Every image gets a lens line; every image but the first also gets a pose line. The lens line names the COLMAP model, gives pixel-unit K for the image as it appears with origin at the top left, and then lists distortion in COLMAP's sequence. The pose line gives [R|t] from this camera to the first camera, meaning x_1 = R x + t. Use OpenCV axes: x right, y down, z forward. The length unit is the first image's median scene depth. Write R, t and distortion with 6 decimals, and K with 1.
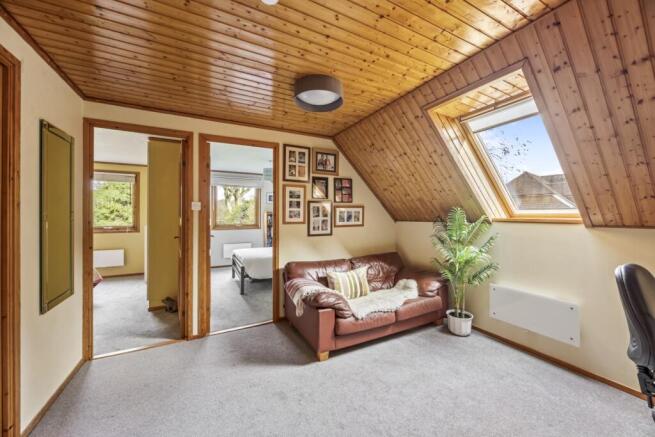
lens RADIAL K [[252.0, 0, 326.9], [0, 252.0, 217.0], [0, 0, 1]] dist [-0.000629, -0.000051]
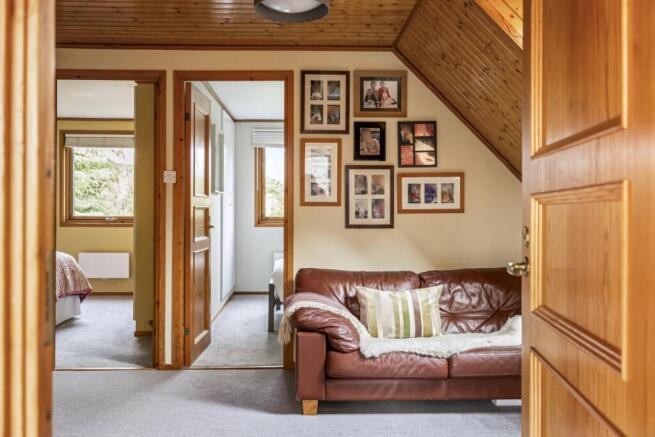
lens RADIAL K [[612.1, 0, 328.1], [0, 612.1, 217.6], [0, 0, 1]] dist [0.016622, 0.000000]
pose [[0.895156, 0.004382, -0.445732, 0.505191], [-0.003911, 0.999990, 0.001975, 0.050868], [0.445736, -0.000025, 0.895164, -0.252628]]
